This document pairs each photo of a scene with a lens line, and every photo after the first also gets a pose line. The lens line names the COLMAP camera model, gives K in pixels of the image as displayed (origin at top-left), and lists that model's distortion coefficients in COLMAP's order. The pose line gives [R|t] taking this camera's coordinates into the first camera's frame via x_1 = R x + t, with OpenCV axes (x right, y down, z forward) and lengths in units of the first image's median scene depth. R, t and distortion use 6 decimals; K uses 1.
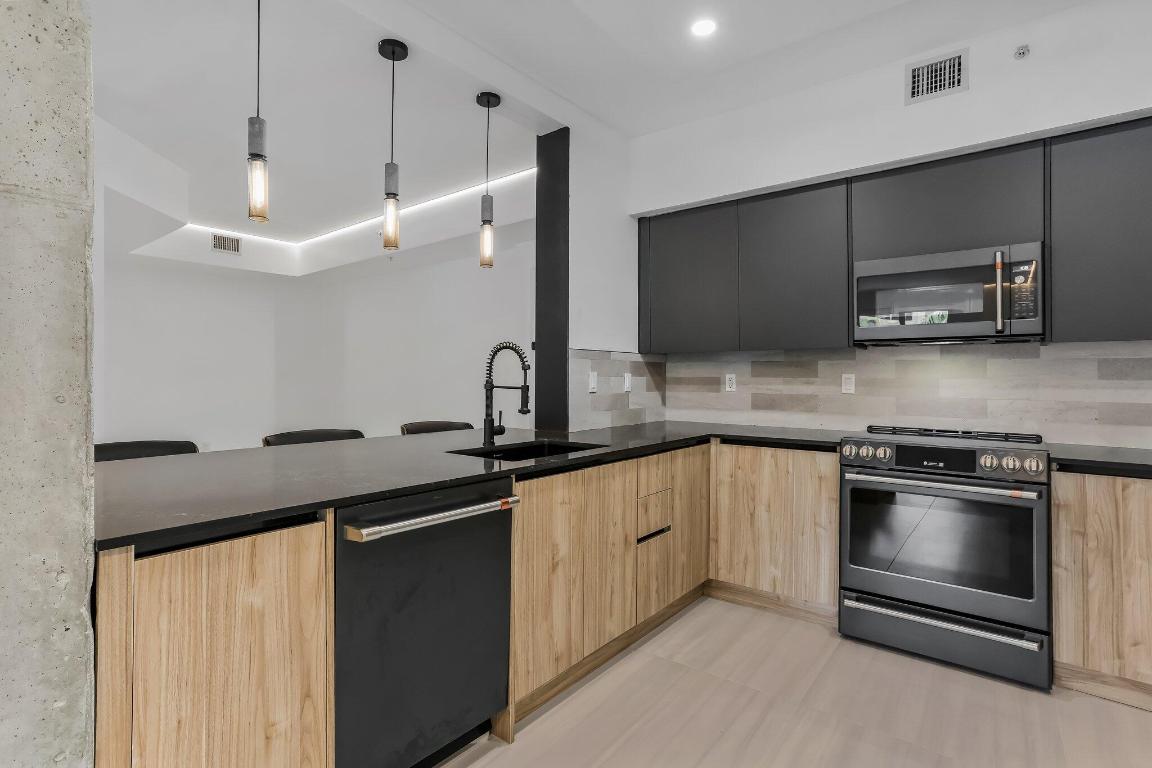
lens RADIAL K [[573.0, 0, 574.7], [0, 573.0, 369.8], [0, 0, 1]] dist [-0.049594, 0.034820]
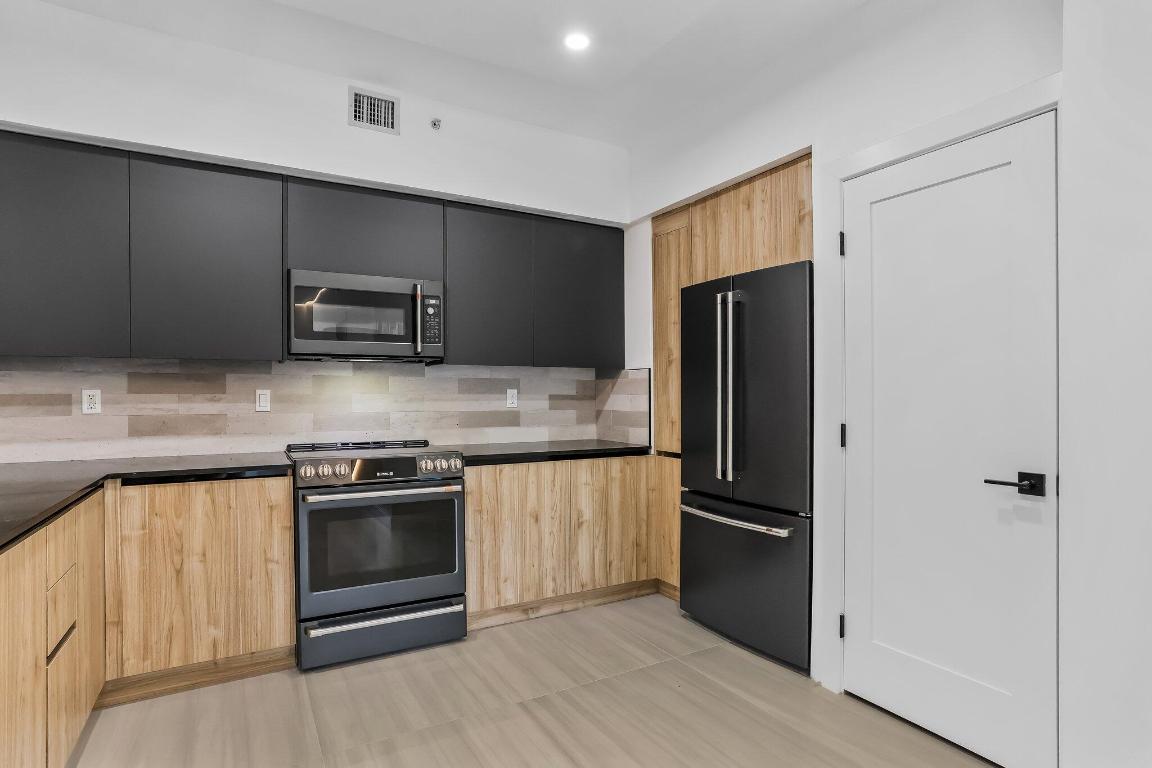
lens RADIAL K [[598.0, 0, 581.4], [0, 598.0, 393.3], [0, 0, 1]] dist [-0.064185, 0.042638]
pose [[0.363450, -0.003837, 0.931606, -0.251764], [-0.008137, 0.999940, 0.007293, 0.002756], [-0.931578, -0.010232, 0.363397, 0.225604]]
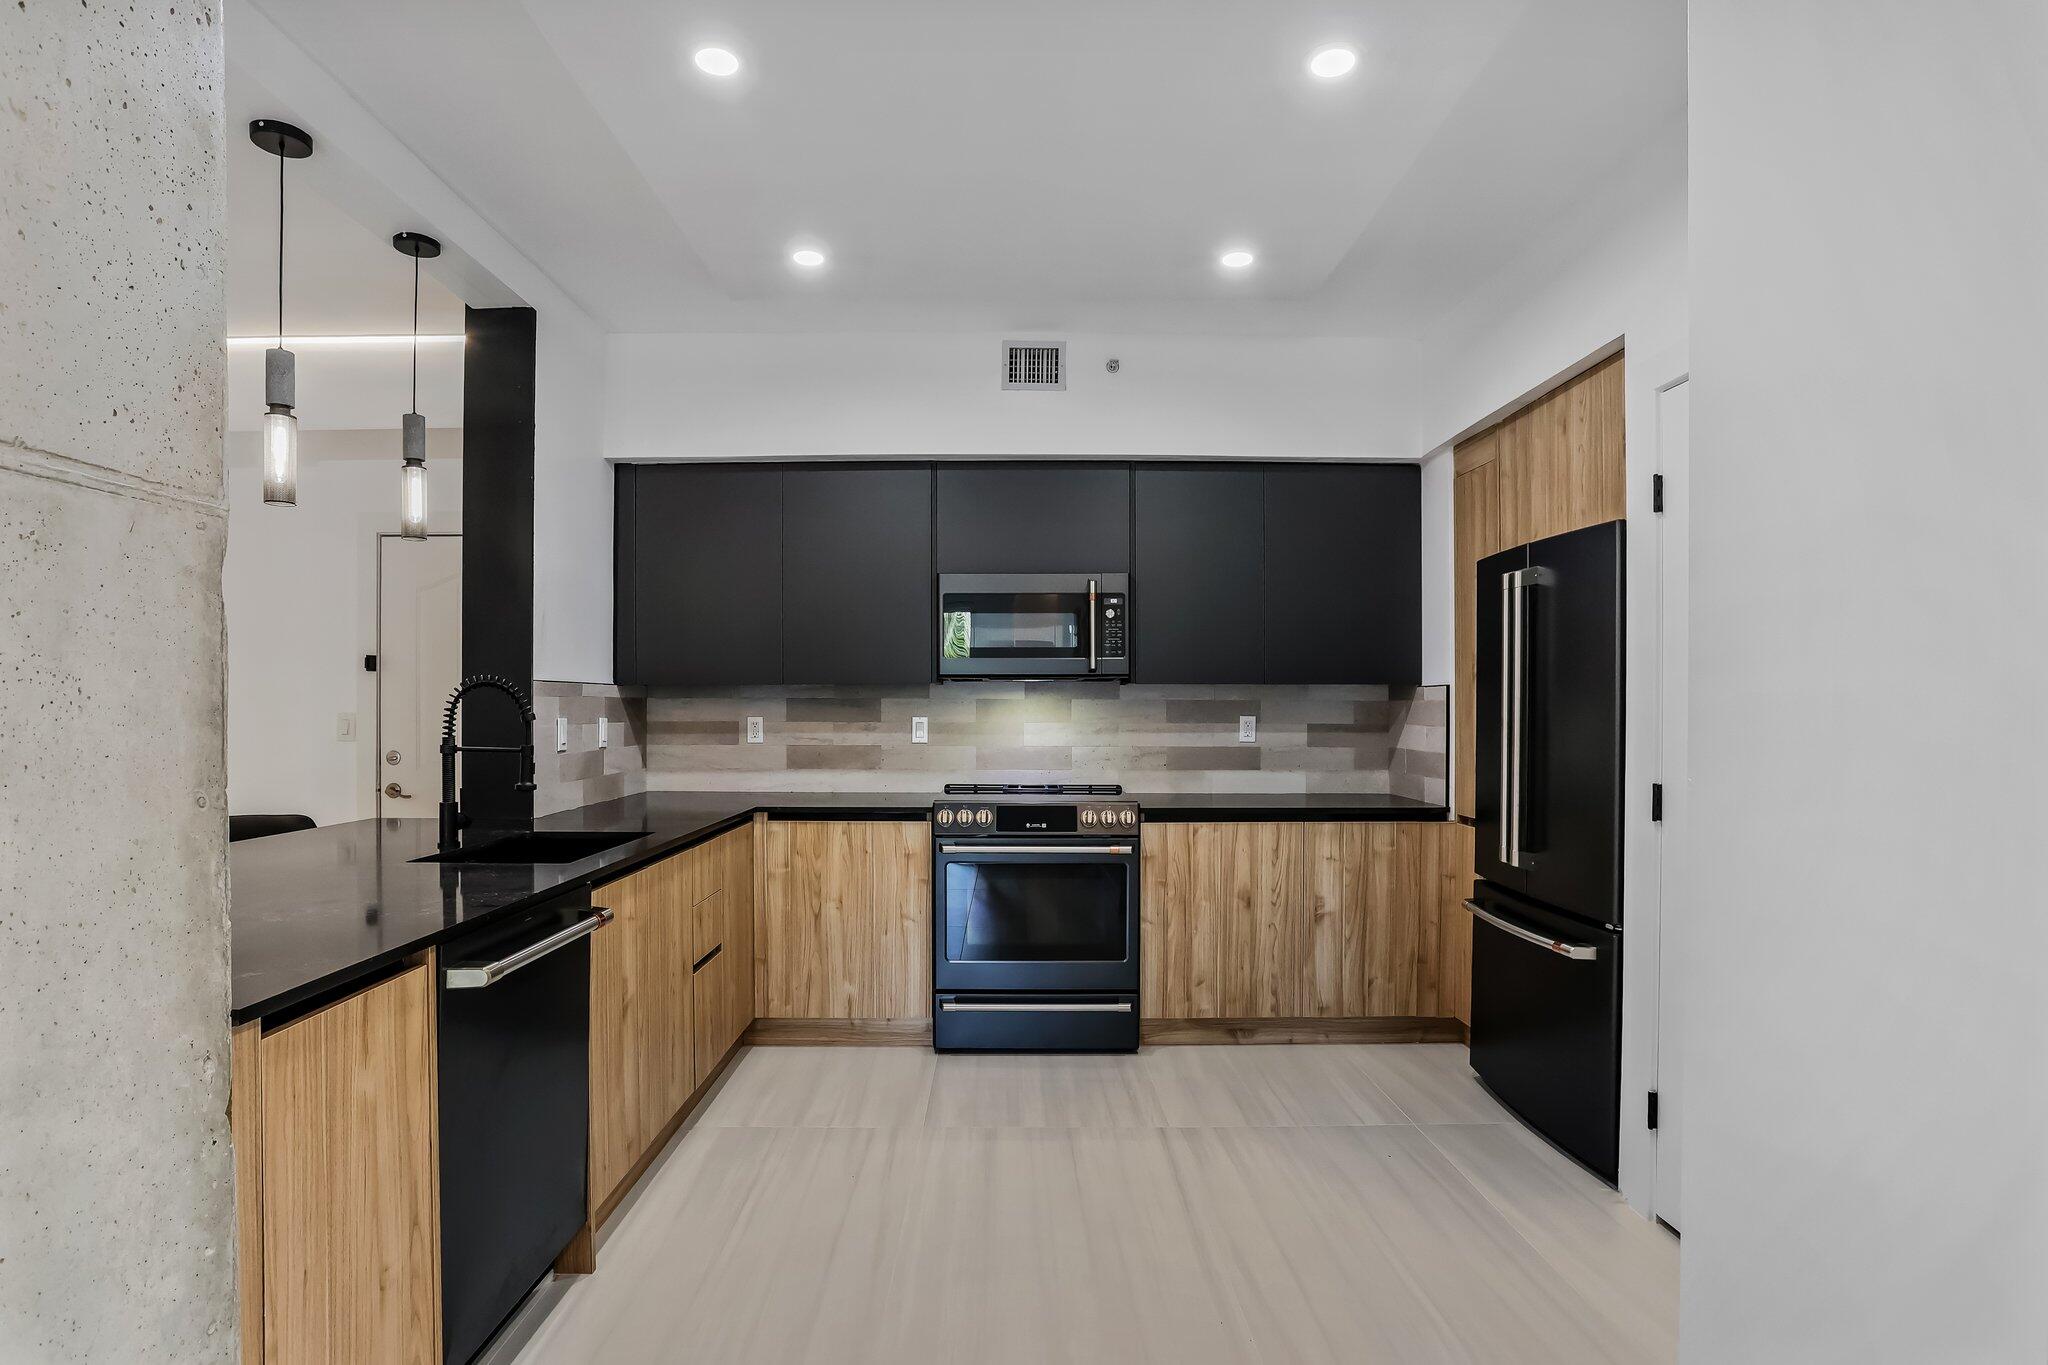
lens RADIAL K [[1063.0, 0, 1033.6], [0, 1063.0, 699.0], [0, 0, 1]] dist [-0.064185, 0.042638]
pose [[0.772348, 0.000420, 0.635199, -0.356508], [-0.005907, 0.999961, 0.006521, -0.031864], [-0.635172, -0.008788, 0.772321, -0.218856]]
